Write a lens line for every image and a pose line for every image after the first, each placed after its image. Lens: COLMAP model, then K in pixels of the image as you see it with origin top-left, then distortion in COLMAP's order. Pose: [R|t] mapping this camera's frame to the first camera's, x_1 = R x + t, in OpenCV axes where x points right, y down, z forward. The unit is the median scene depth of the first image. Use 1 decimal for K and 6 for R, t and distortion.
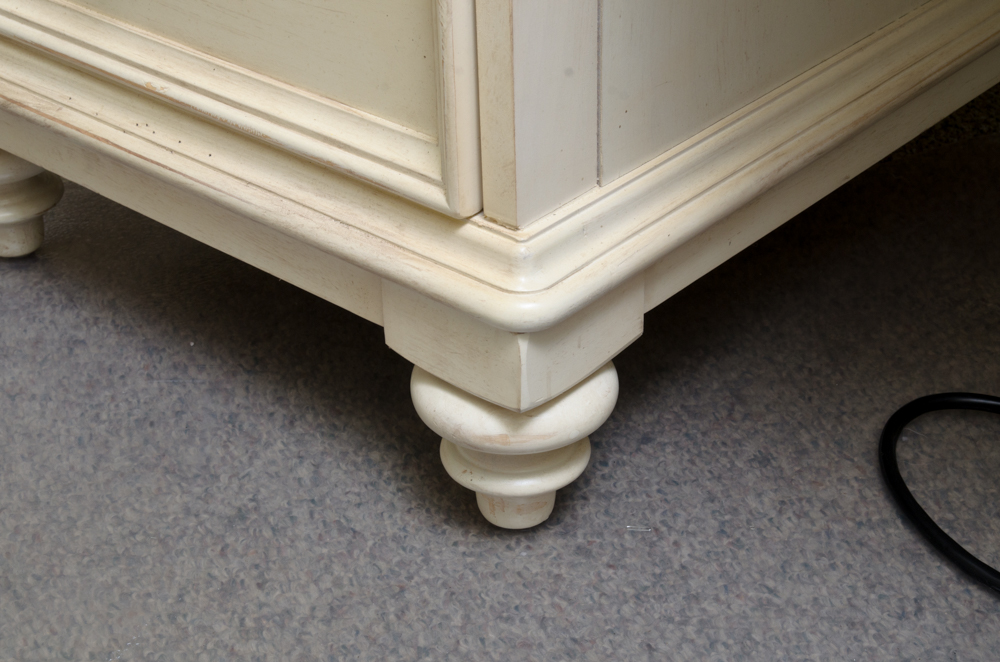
lens RADIAL K [[1640.3, 0, 500.0], [0, 1640.3, 331.0], [0, 0, 1]] dist [0.064902, 0.180156]
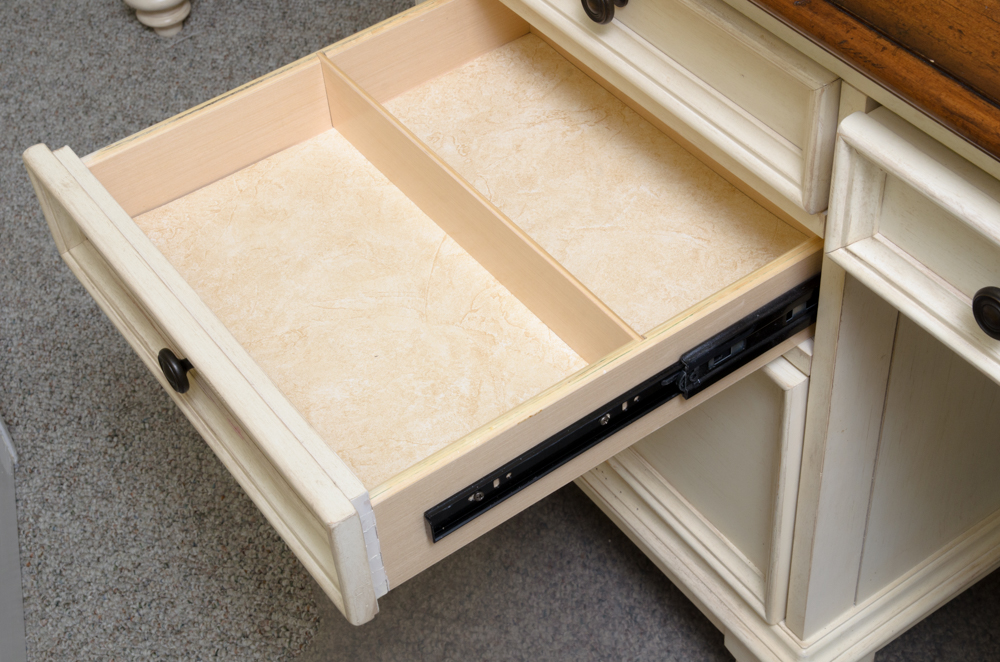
lens RADIAL K [[1604.2, 0, 493.5], [0, 1604.2, 344.6], [0, 0, 1]] dist [0.100324, 0.187083]
pose [[0.972574, 0.135957, -0.188720, -0.025006], [-0.082255, 0.959988, 0.267689, -0.713649], [0.217563, -0.244824, 0.944843, -0.604462]]
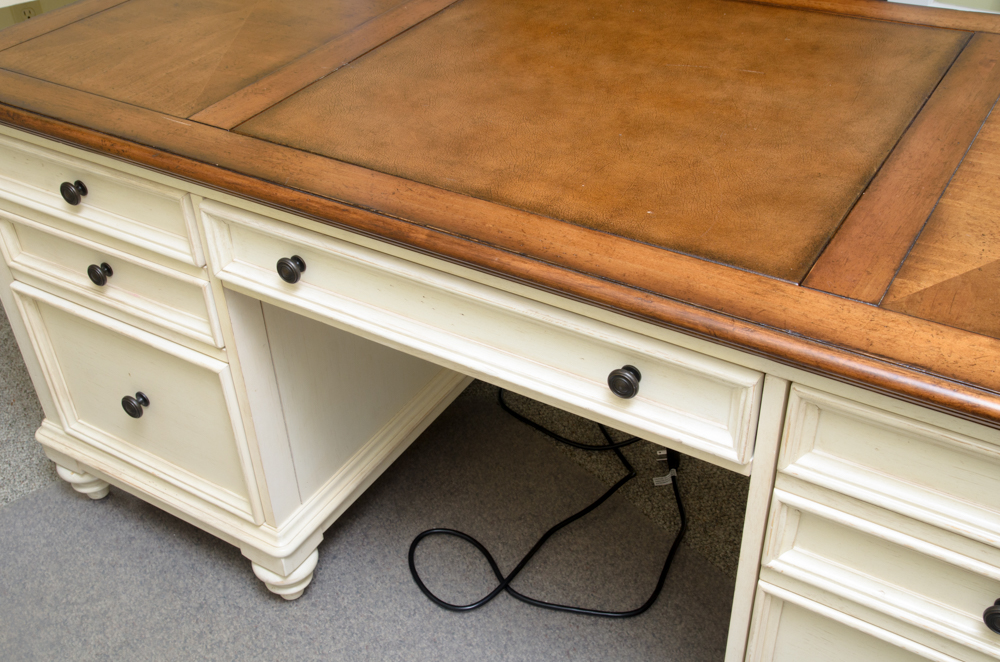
lens RADIAL K [[1067.2, 0, 488.1], [0, 1067.2, 344.4], [0, 0, 1]] dist [-0.035005, 0.216019]
pose [[0.985367, -0.109445, 0.130665, 0.163630], [0.098658, 0.991366, 0.086374, -0.491939], [-0.138990, -0.072219, 0.987657, -1.002506]]
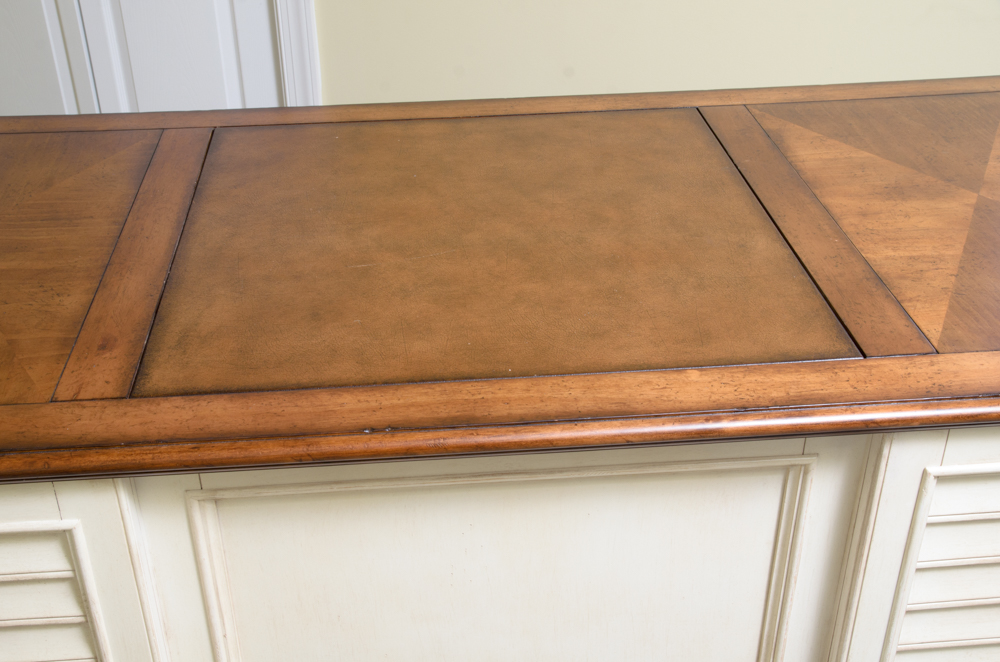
lens RADIAL K [[1170.2, 0, 498.4], [0, 1170.2, 347.9], [0, 0, 1]] dist [0.028912, 0.054378]
pose [[-0.683637, 0.413303, -0.601515, 1.612958], [-0.359102, 0.527029, 0.770251, -1.873172], [0.635363, 0.742577, -0.211878, 1.012754]]
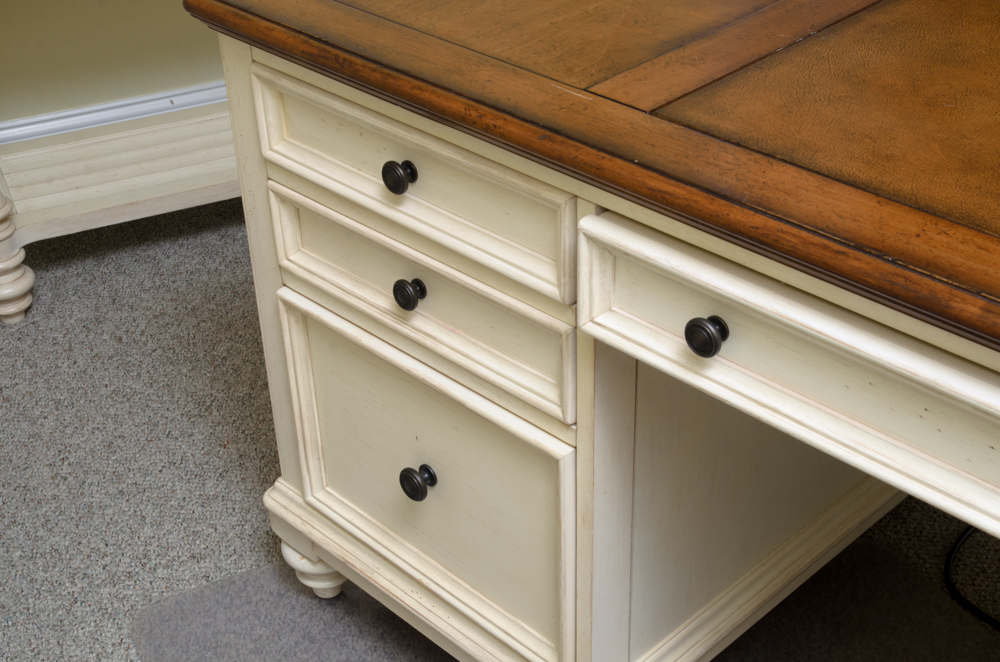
lens RADIAL K [[1437.4, 0, 492.4], [0, 1437.4, 345.9], [0, 0, 1]] dist [0.066804, 0.148807]
pose [[0.997685, 0.034913, -0.058359, -0.022024], [-0.033236, 0.999013, 0.029472, -0.509574], [0.059330, -0.027464, 0.997861, -0.841987]]
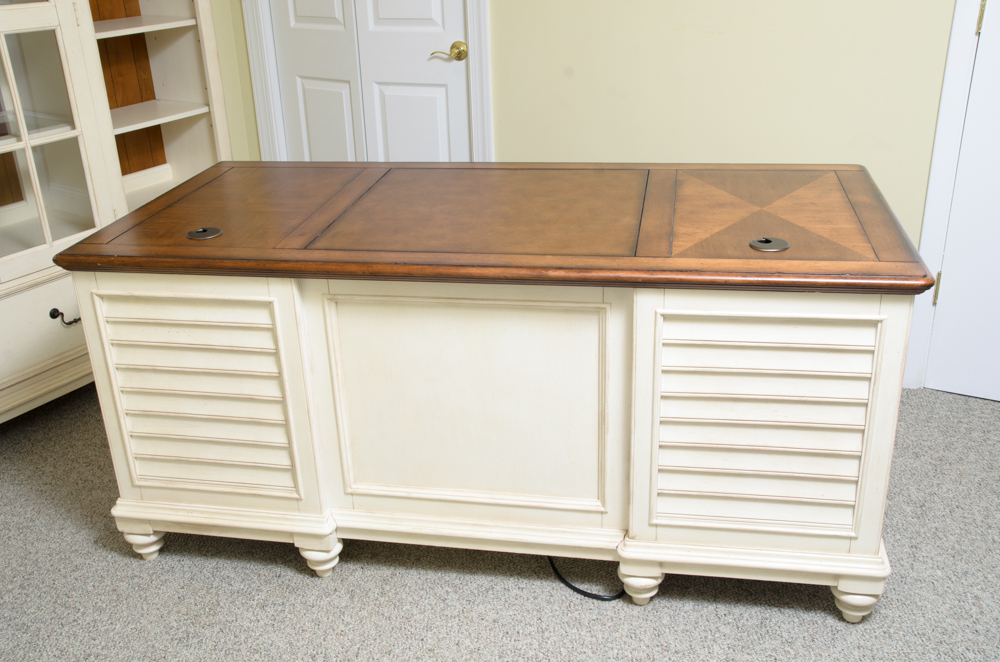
lens RADIAL K [[1013.5, 0, 500.0], [0, 1013.5, 331.0], [0, 0, 1]] dist [0.001415, 0.001405]
pose [[-0.850184, 0.263629, -0.455726, 1.925098], [-0.221057, 0.606857, 0.763452, -2.615976], [0.477829, 0.749816, -0.457663, 2.047023]]
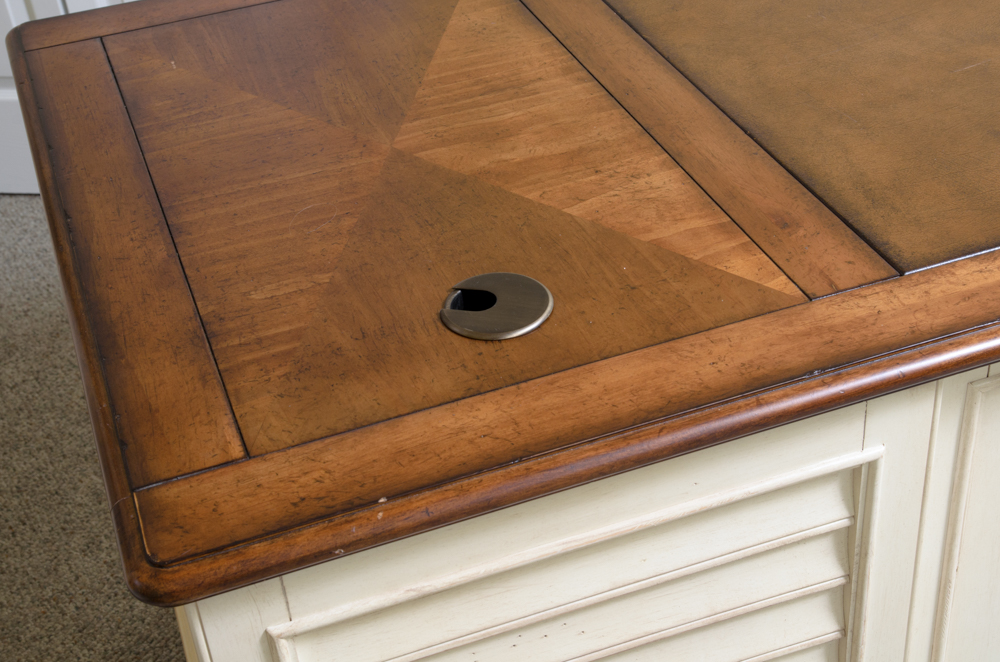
lens RADIAL K [[1476.0, 0, 500.0], [0, 1476.0, 331.0], [0, 0, 1]] dist [0.135489, 0.029544]
pose [[-0.476361, 0.571955, -0.667793, 2.118569], [-0.380103, 0.550905, 0.742984, -1.478050], [0.792844, 0.607759, -0.045027, 0.367794]]
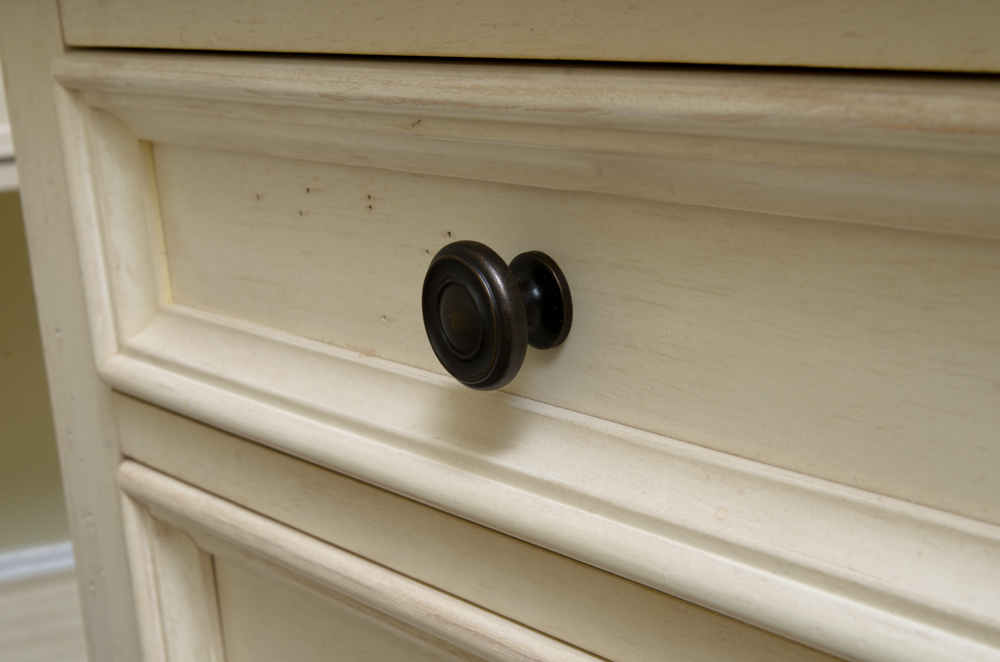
lens RADIAL K [[1945.1, 0, 500.0], [0, 1945.1, 331.0], [0, 0, 1]] dist [-0.040637, -0.095802]
pose [[0.974549, -0.012511, -0.223826, -0.107315], [-0.055550, 0.953825, -0.295182, -0.493824], [0.217184, 0.300102, 0.928854, 0.241953]]
